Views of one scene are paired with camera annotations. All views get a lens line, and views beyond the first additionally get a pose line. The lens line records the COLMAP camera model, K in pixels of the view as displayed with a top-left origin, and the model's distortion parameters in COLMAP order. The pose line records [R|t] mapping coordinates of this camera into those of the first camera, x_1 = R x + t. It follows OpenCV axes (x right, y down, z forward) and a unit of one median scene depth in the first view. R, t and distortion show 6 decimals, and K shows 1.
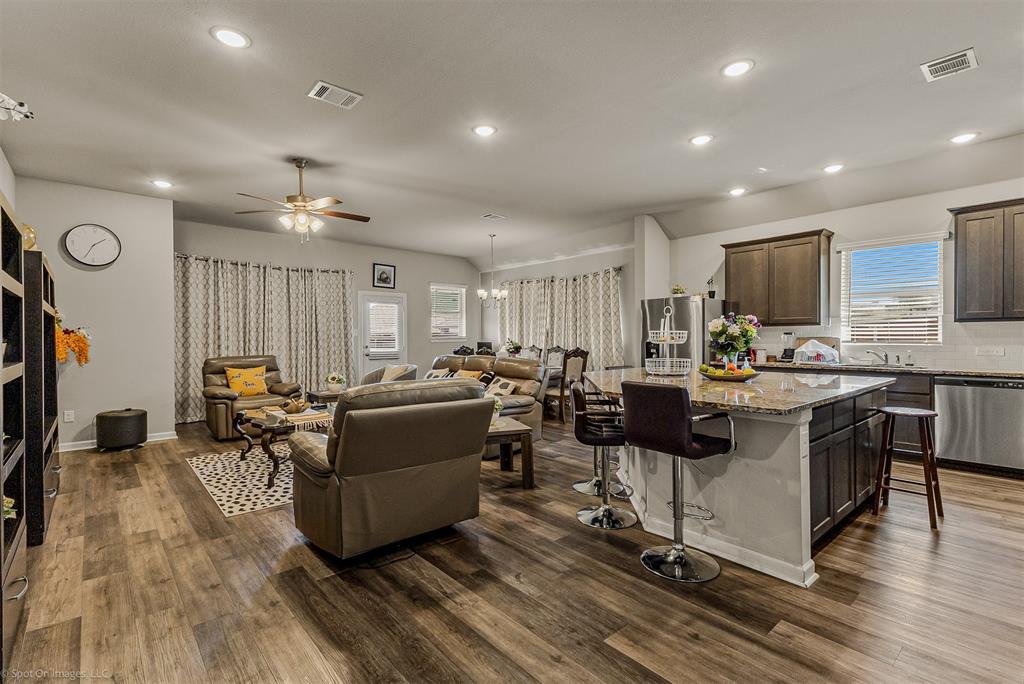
lens RADIAL K [[477.7, 0, 517.1], [0, 477.7, 343.0], [0, 0, 1]] dist [0.021451, -0.005436]
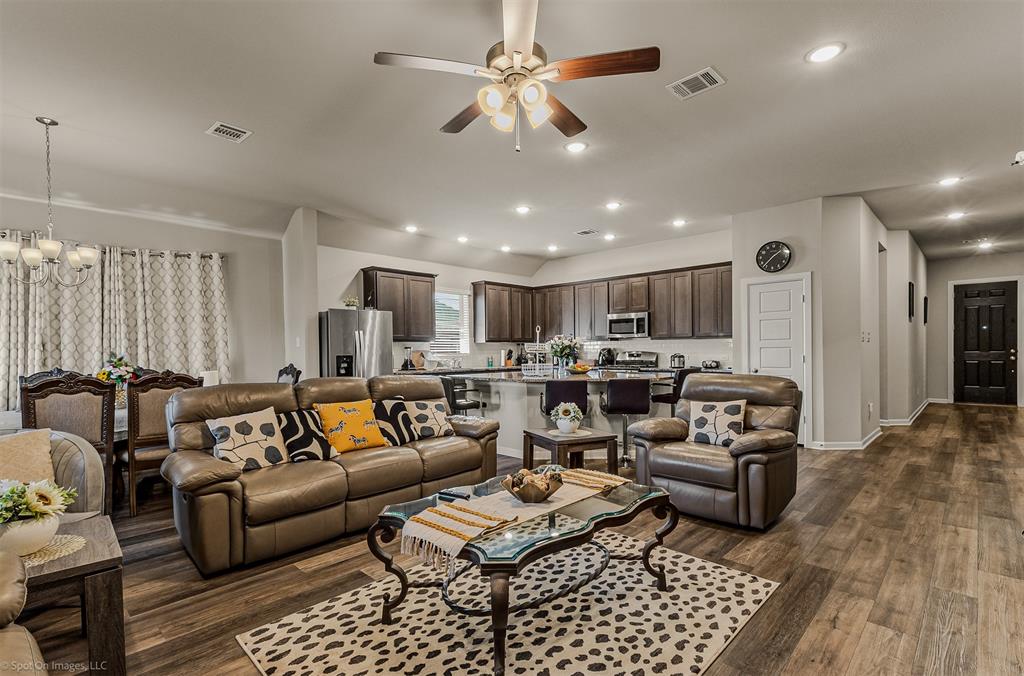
lens RADIAL K [[477.7, 0, 521.3], [0, 477.7, 348.2], [0, 0, 1]] dist [0.021451, -0.005436]
pose [[-0.090936, 0.009136, 0.995815, -0.701663], [0.021603, 0.999741, -0.007199, -0.002547], [-0.995622, 0.020858, -0.091110, 0.780725]]
